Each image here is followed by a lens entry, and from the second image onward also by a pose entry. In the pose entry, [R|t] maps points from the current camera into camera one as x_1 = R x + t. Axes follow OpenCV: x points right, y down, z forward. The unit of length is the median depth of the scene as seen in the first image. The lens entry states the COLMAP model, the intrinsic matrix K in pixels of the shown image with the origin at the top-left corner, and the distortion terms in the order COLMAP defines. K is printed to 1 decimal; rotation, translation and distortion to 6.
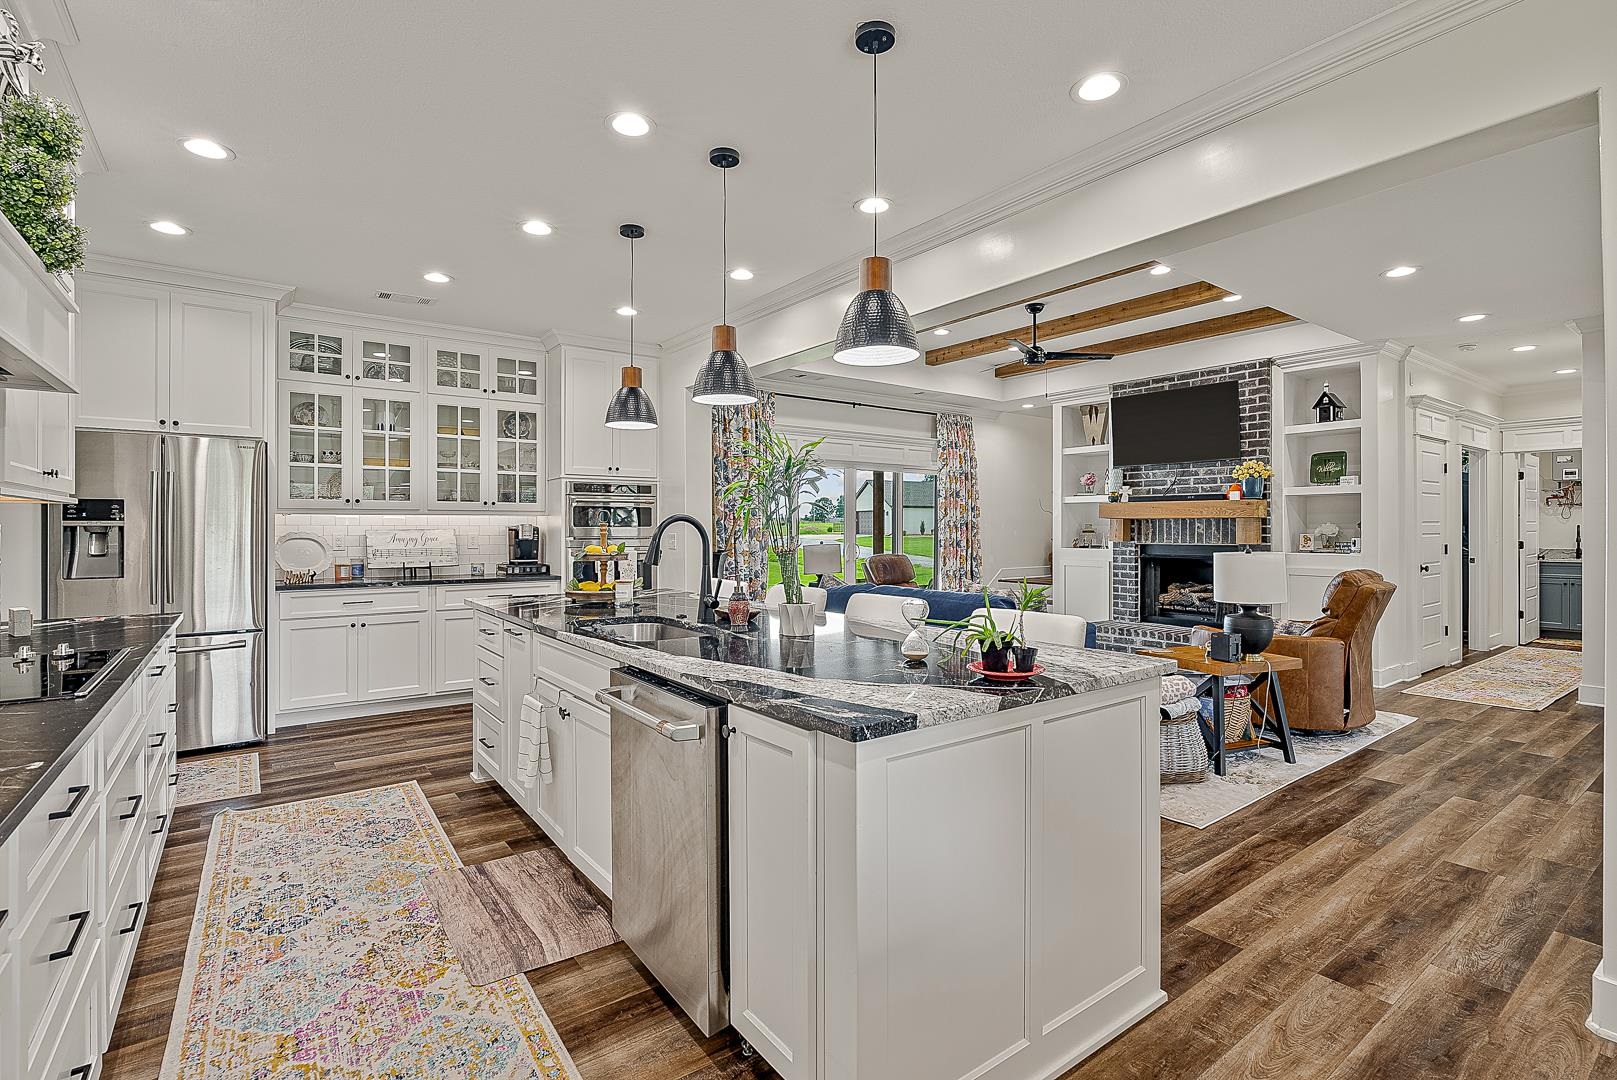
lens RADIAL K [[752.7, 0, 811.0], [0, 752.7, 536.2], [0, 0, 1]] dist [-0.005818, 0.000064]
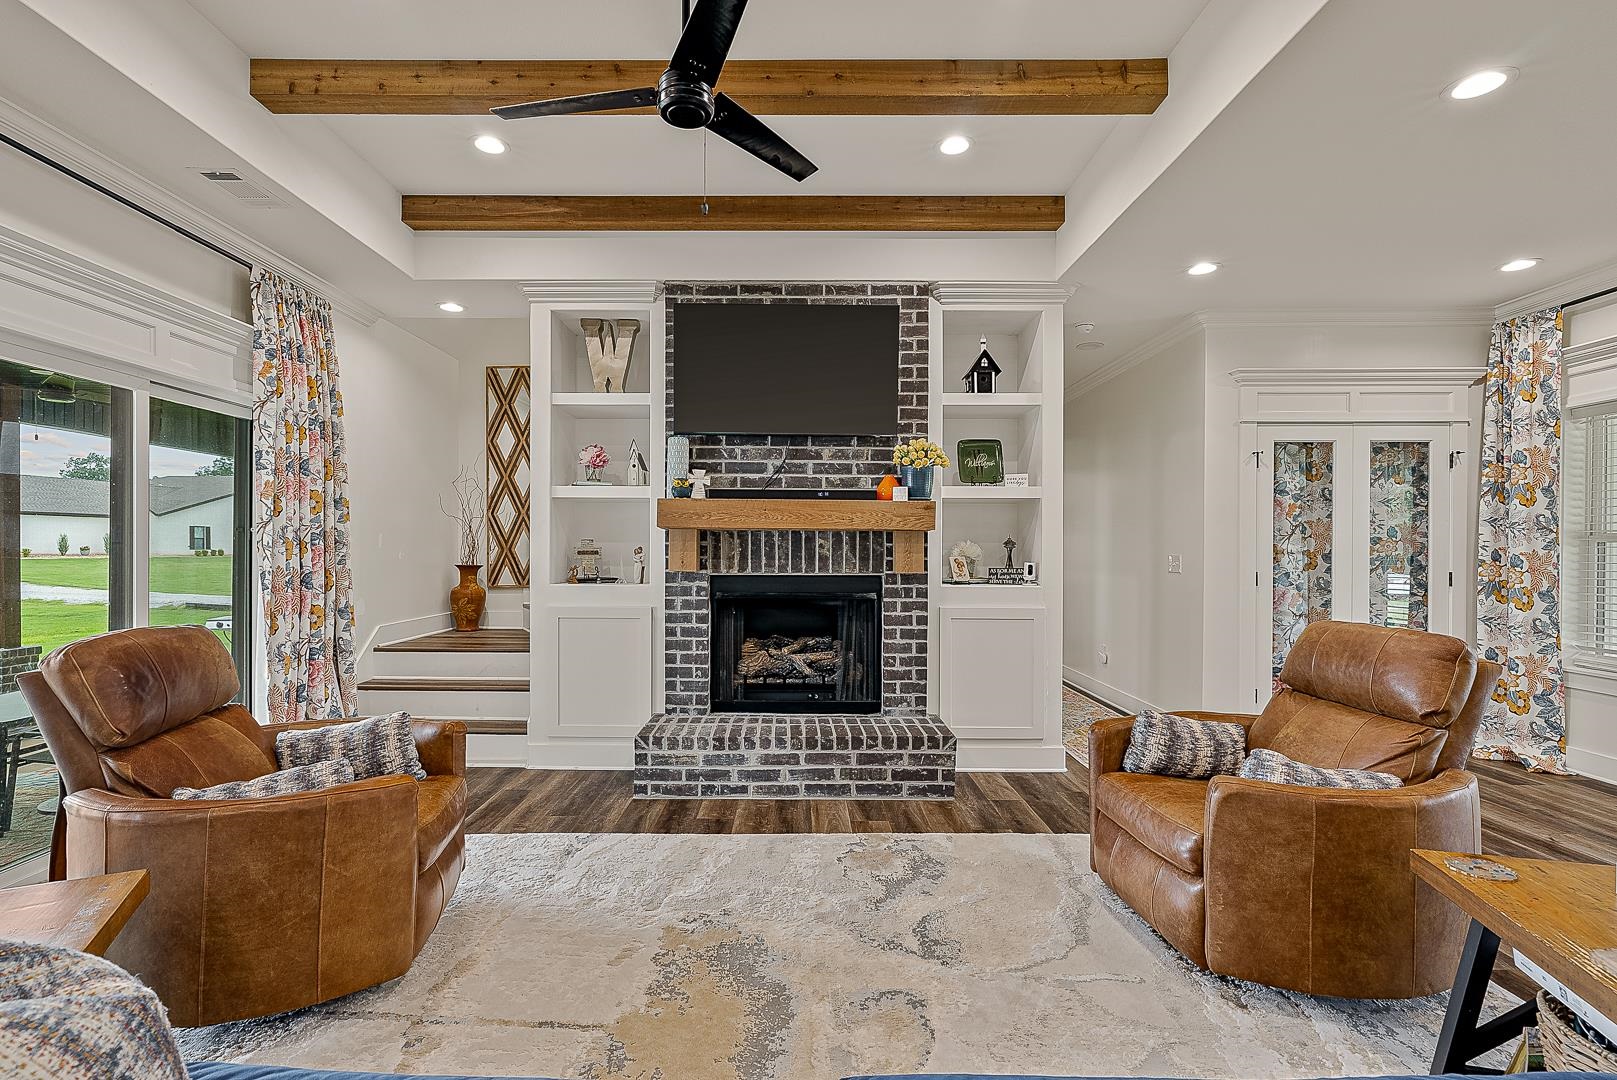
lens RADIAL K [[757.4, 0, 791.2], [0, 757.4, 553.0], [0, 0, 1]] dist [-0.004682, -0.000252]
pose [[0.603860, -0.001346, 0.797089, 0.021804], [0.003902, 0.999992, -0.001267, -0.005602], [-0.797081, 0.003876, 0.603860, 0.670517]]
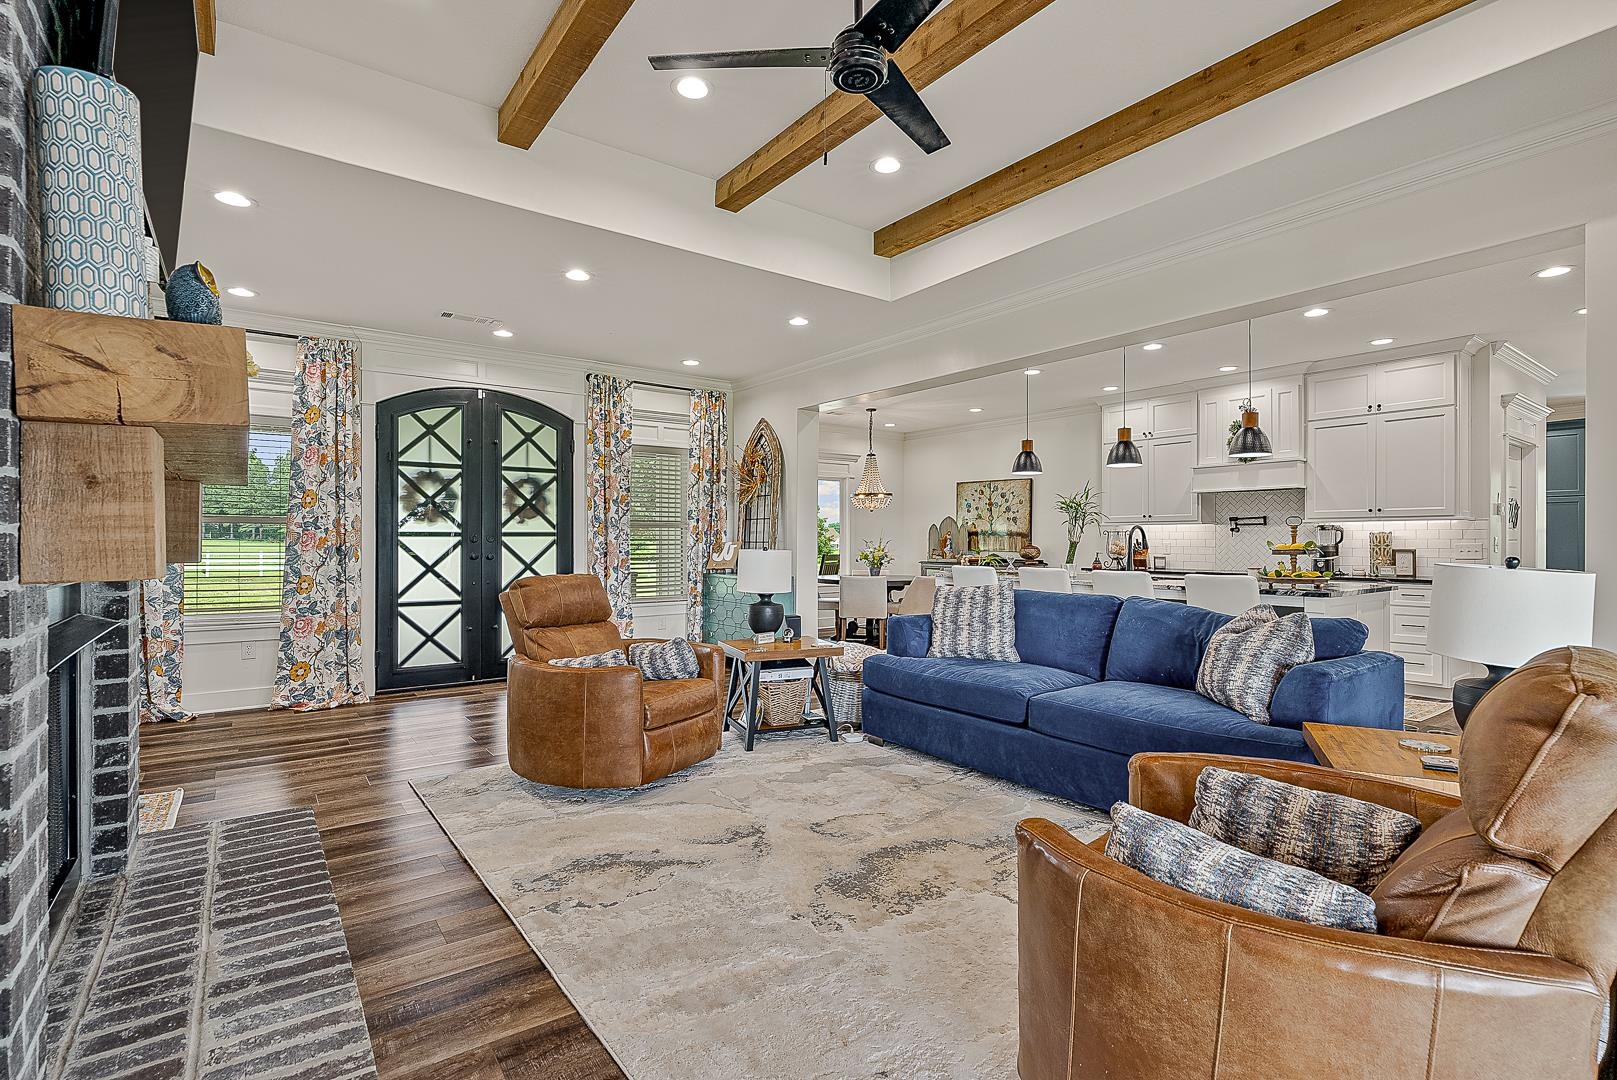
lens RADIAL K [[752.7, 0, 811.0], [0, 752.7, 536.2], [0, 0, 1]] dist [-0.005818, 0.000064]
pose [[-0.999998, -0.001899, 0.000131, 0.297078], [-0.001898, 0.999986, 0.004843, -0.003187], [-0.000141, 0.004843, -0.999988, 1.269874]]
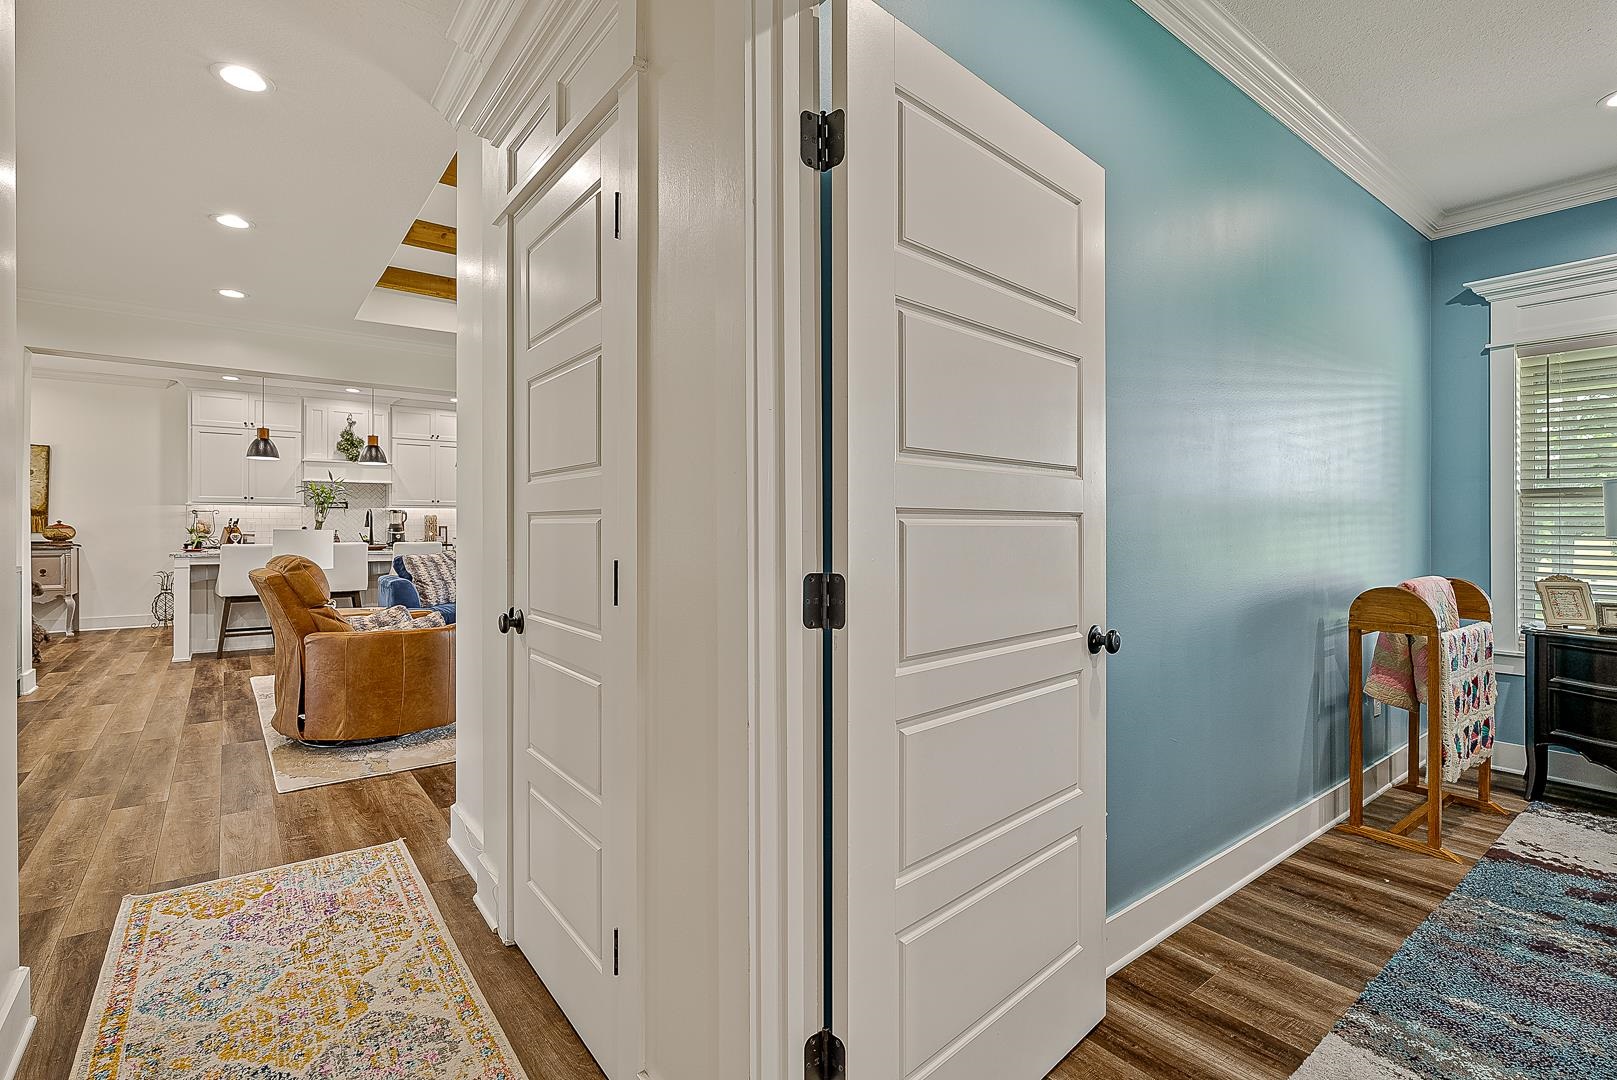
lens RADIAL K [[749.7, 0, 802.0], [0, 749.7, 527.0], [0, 0, 1]] dist [-0.006044, 0.001097]
pose [[0.012013, 0.003532, -0.999922, 1.058356], [-0.011046, 0.999933, 0.003399, 0.005388], [0.999867, 0.011004, 0.012051, 1.049688]]
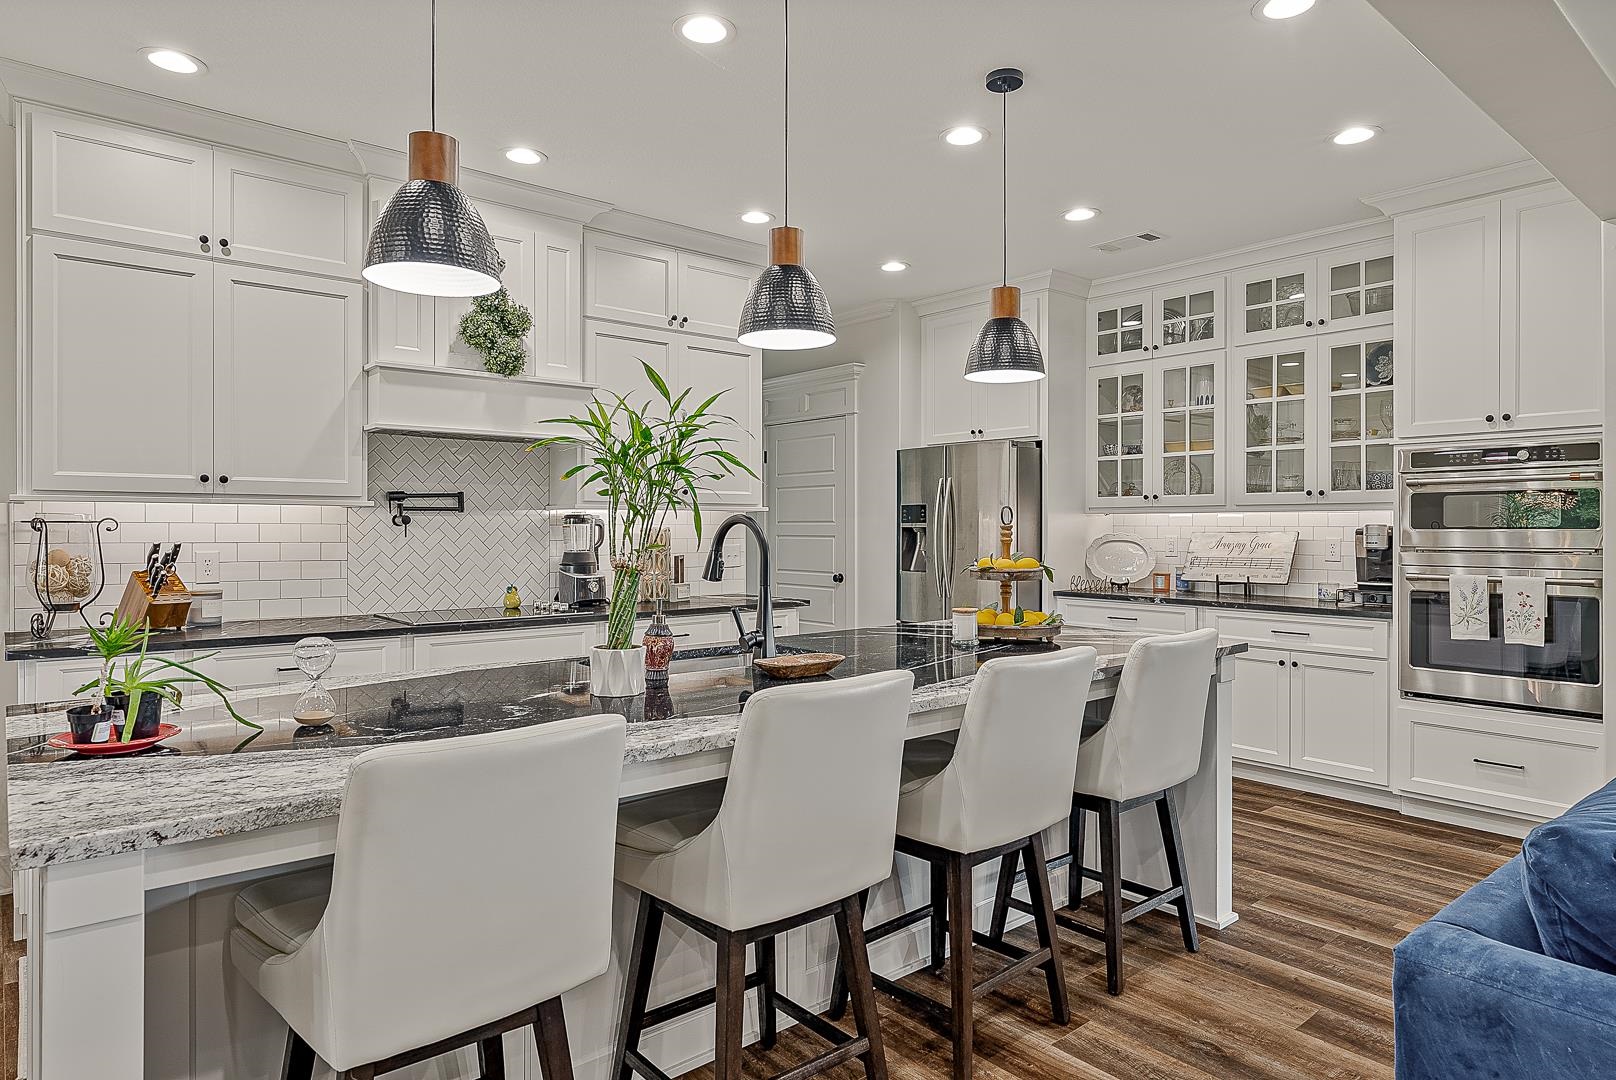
lens RADIAL K [[952.8, 0, 807.2], [0, 952.8, 525.2], [0, 0, 1]] dist [-0.005486, -0.000521]
pose [[0.065943, -0.000252, -0.997823, 0.311292], [-0.011999, 0.999927, -0.001046, -0.007557], [0.997751, 0.012042, 0.065935, 0.414409]]
